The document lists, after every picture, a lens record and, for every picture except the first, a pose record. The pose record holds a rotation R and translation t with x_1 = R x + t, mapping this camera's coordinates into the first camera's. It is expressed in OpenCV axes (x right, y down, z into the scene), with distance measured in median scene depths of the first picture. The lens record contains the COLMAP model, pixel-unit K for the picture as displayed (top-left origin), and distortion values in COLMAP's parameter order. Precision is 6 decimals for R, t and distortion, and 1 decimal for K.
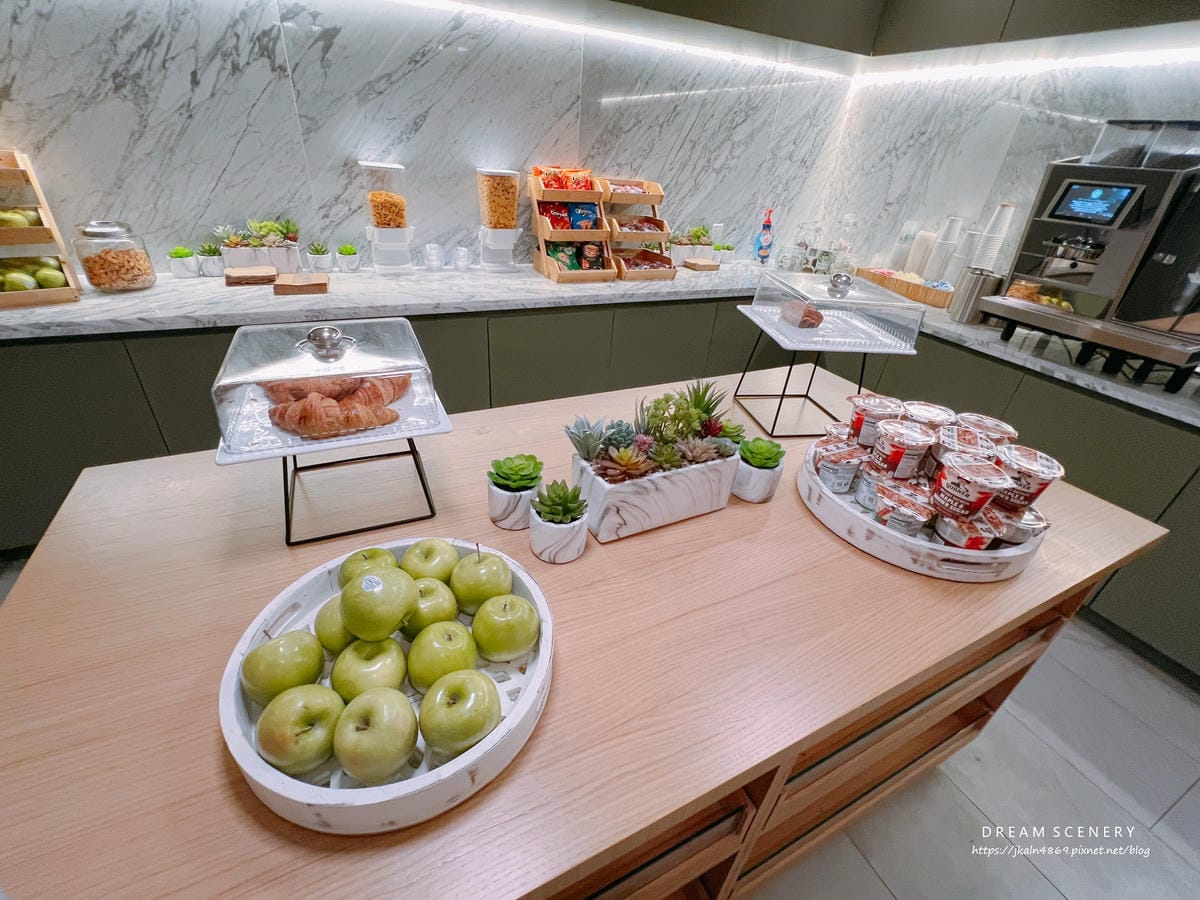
lens RADIAL K [[511.4, 0, 597.8], [0, 511.4, 448.1], [0, 0, 1]] dist [-0.001120, -0.000048]
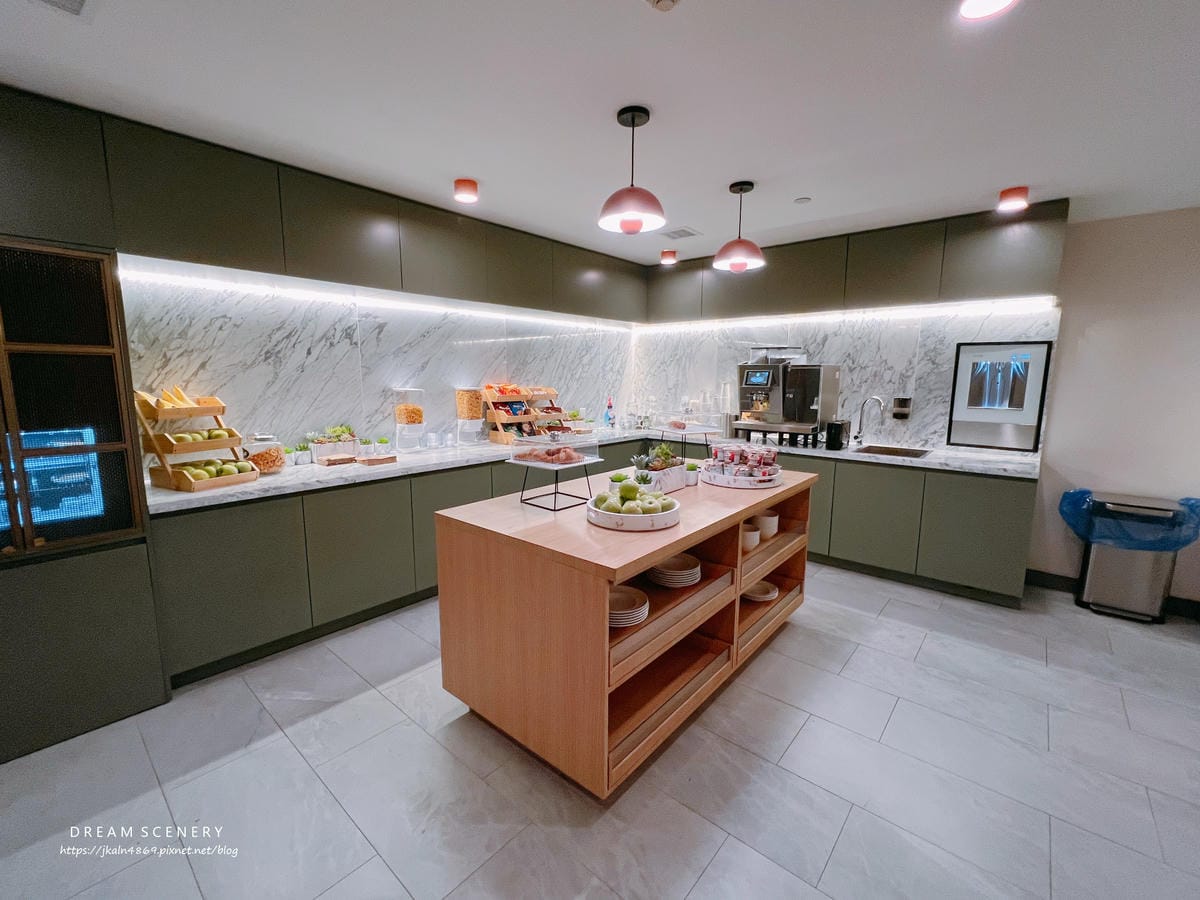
lens RADIAL K [[511.4, 0, 597.8], [0, 511.4, 448.1], [0, 0, 1]] dist [-0.001120, -0.000048]
pose [[0.915149, -0.121965, 0.384222, -0.497612], [0.254187, 0.914358, -0.315180, 0.281521], [-0.312875, 0.386101, 0.867776, -0.525893]]
